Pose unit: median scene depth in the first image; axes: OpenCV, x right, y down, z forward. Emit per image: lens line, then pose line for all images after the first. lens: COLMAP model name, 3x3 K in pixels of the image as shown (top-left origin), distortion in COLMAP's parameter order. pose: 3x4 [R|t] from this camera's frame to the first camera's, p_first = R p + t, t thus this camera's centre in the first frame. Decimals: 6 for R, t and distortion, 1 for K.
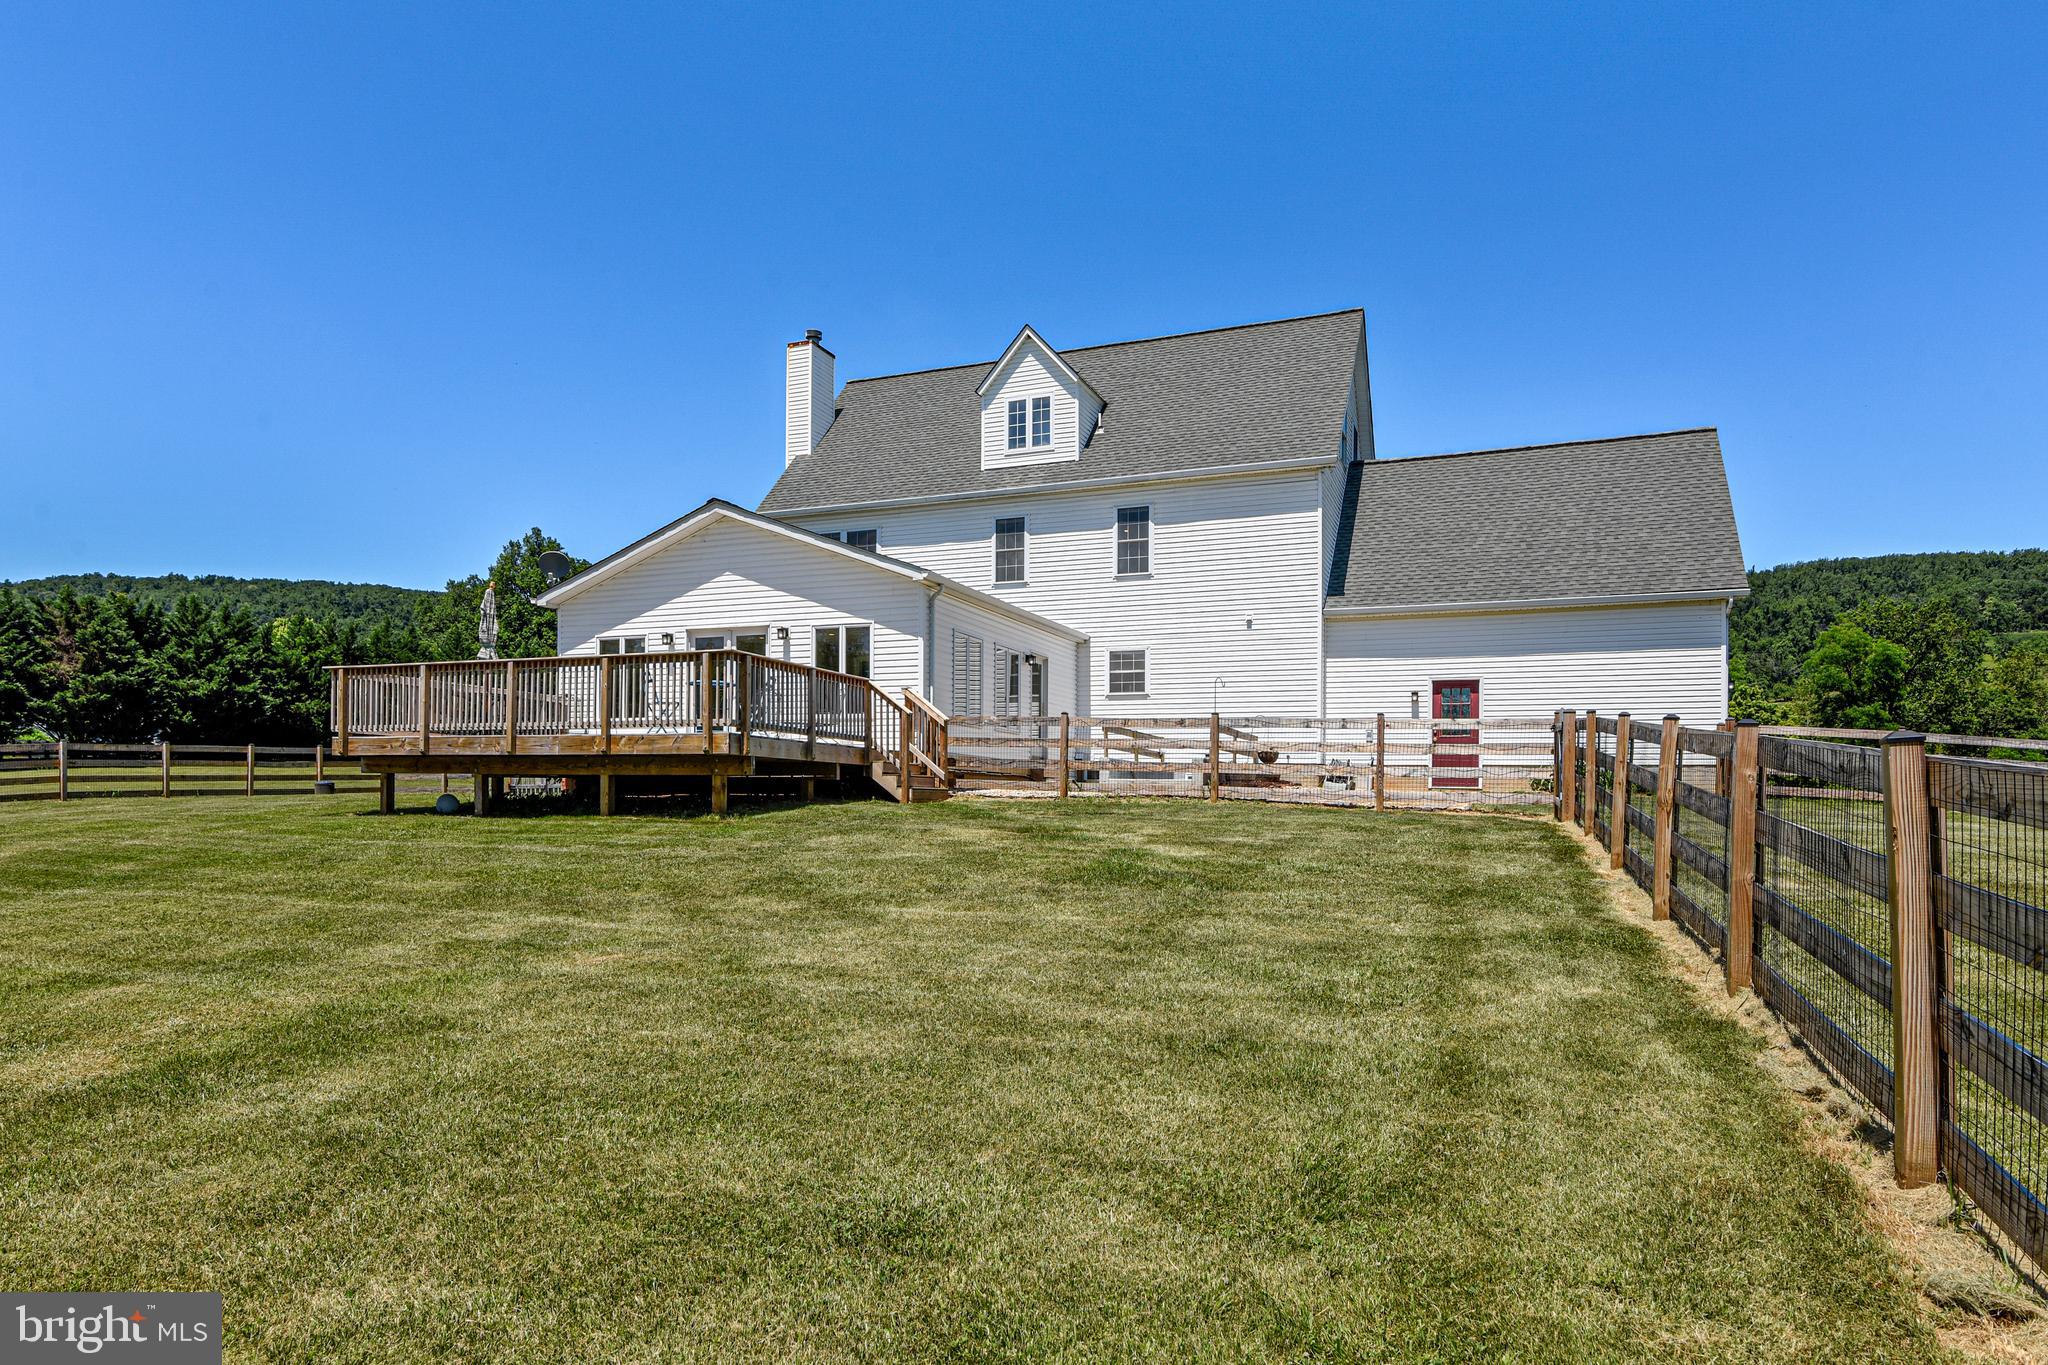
lens RADIAL K [[1199.2, 0, 1018.5], [0, 1199.2, 800.5], [0, 0, 1]] dist [0.000609, -0.000531]
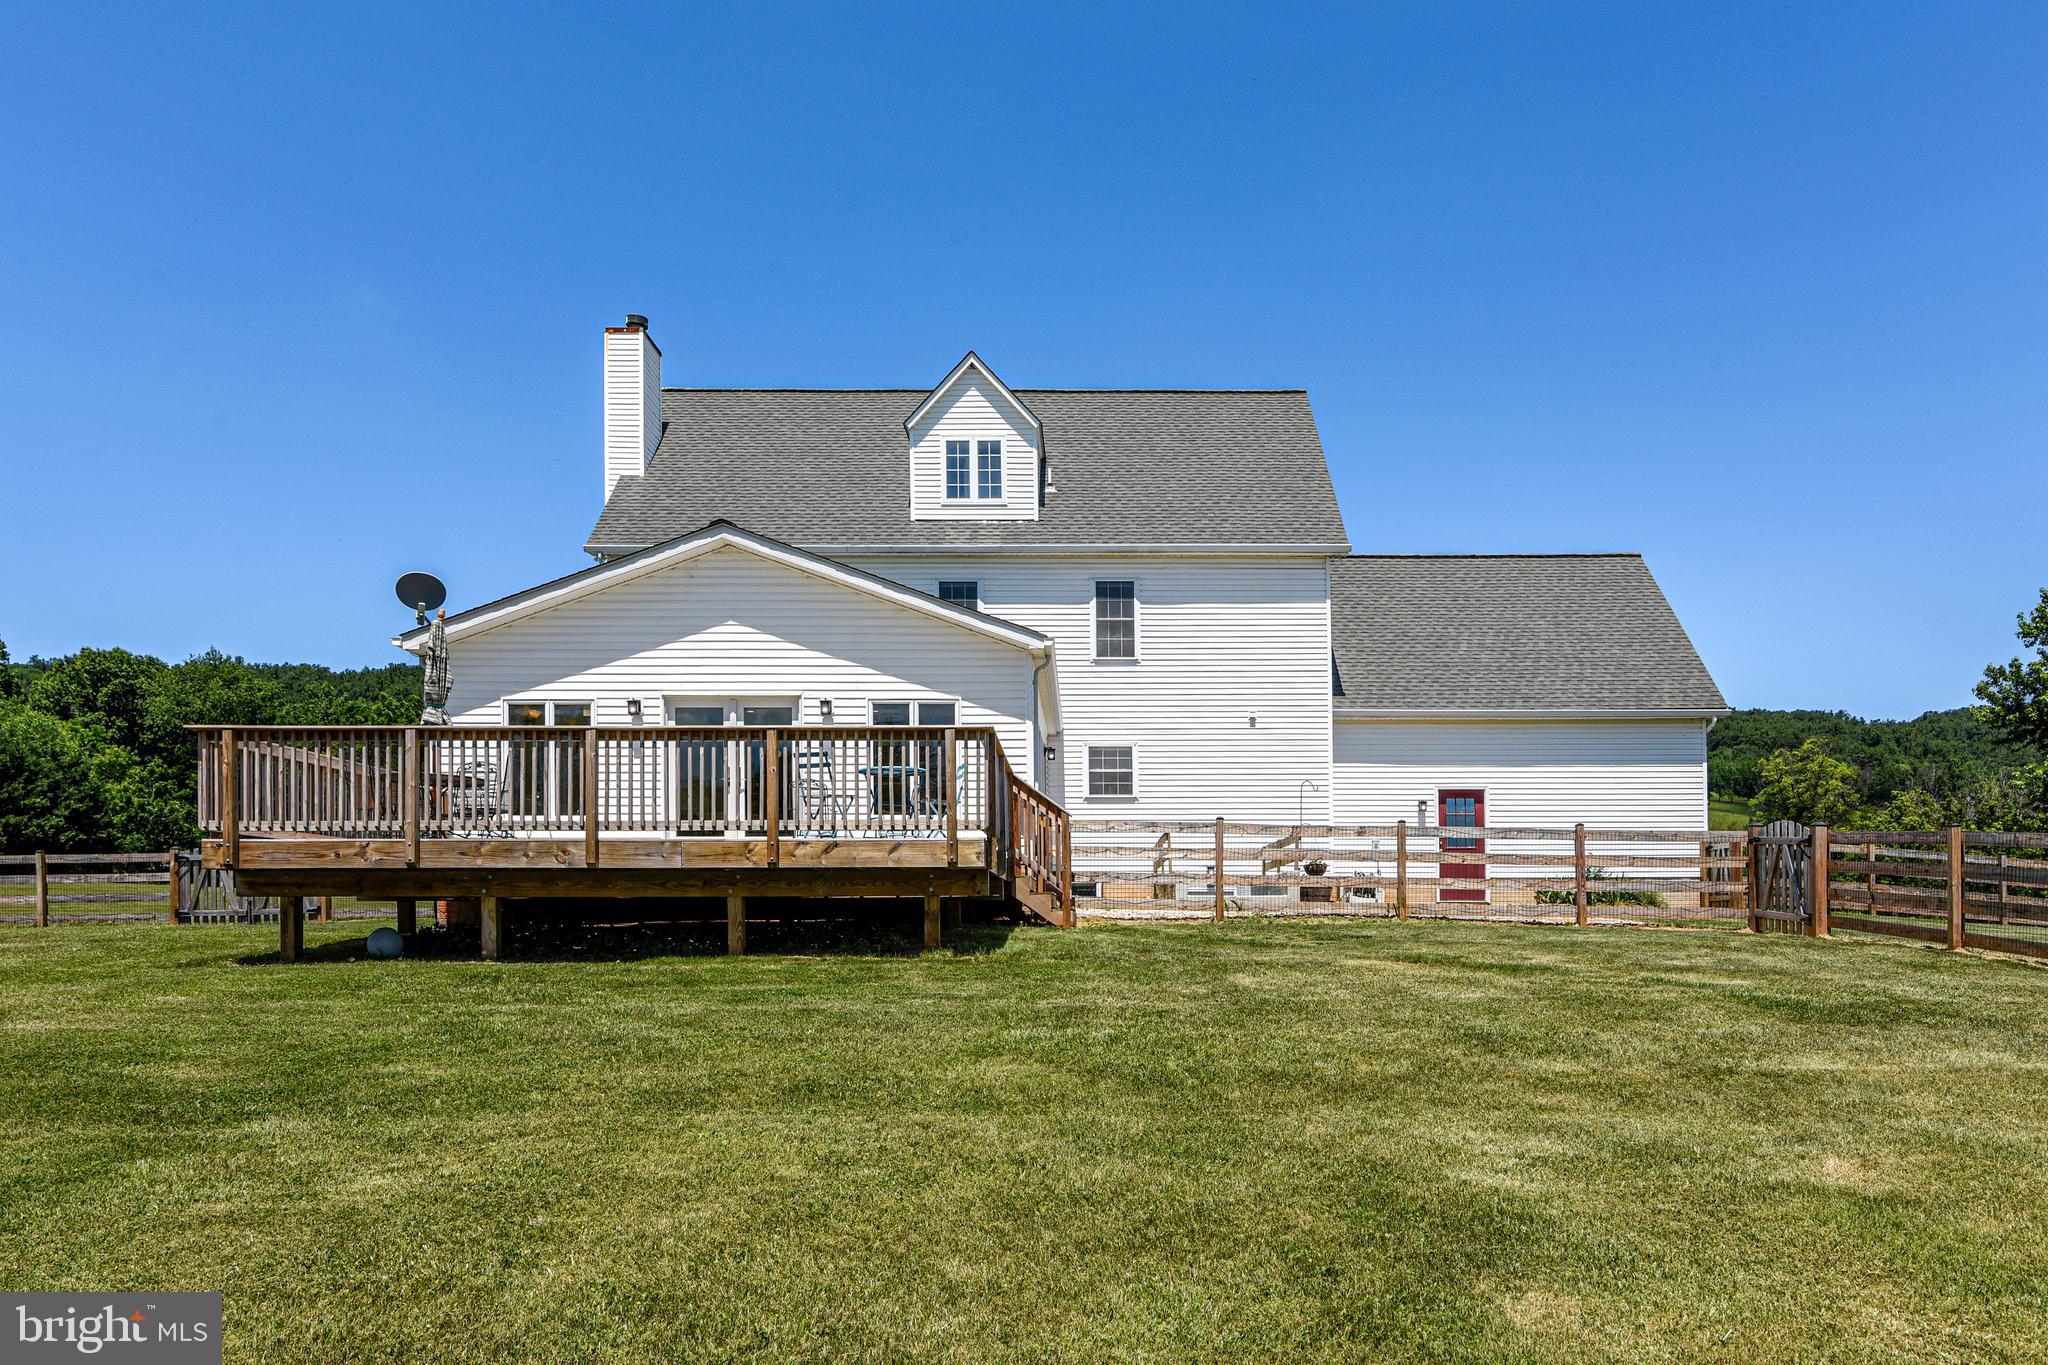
lens RADIAL K [[1300.2, 0, 1034.5], [0, 1300.2, 926.1], [0, 0, 1]] dist [-0.001528, 0.000342]
pose [[0.918324, -0.018084, 0.395416, -0.335885], [0.014316, 0.999820, 0.012478, -0.007557], [-0.395570, -0.005798, 0.918417, 0.157898]]
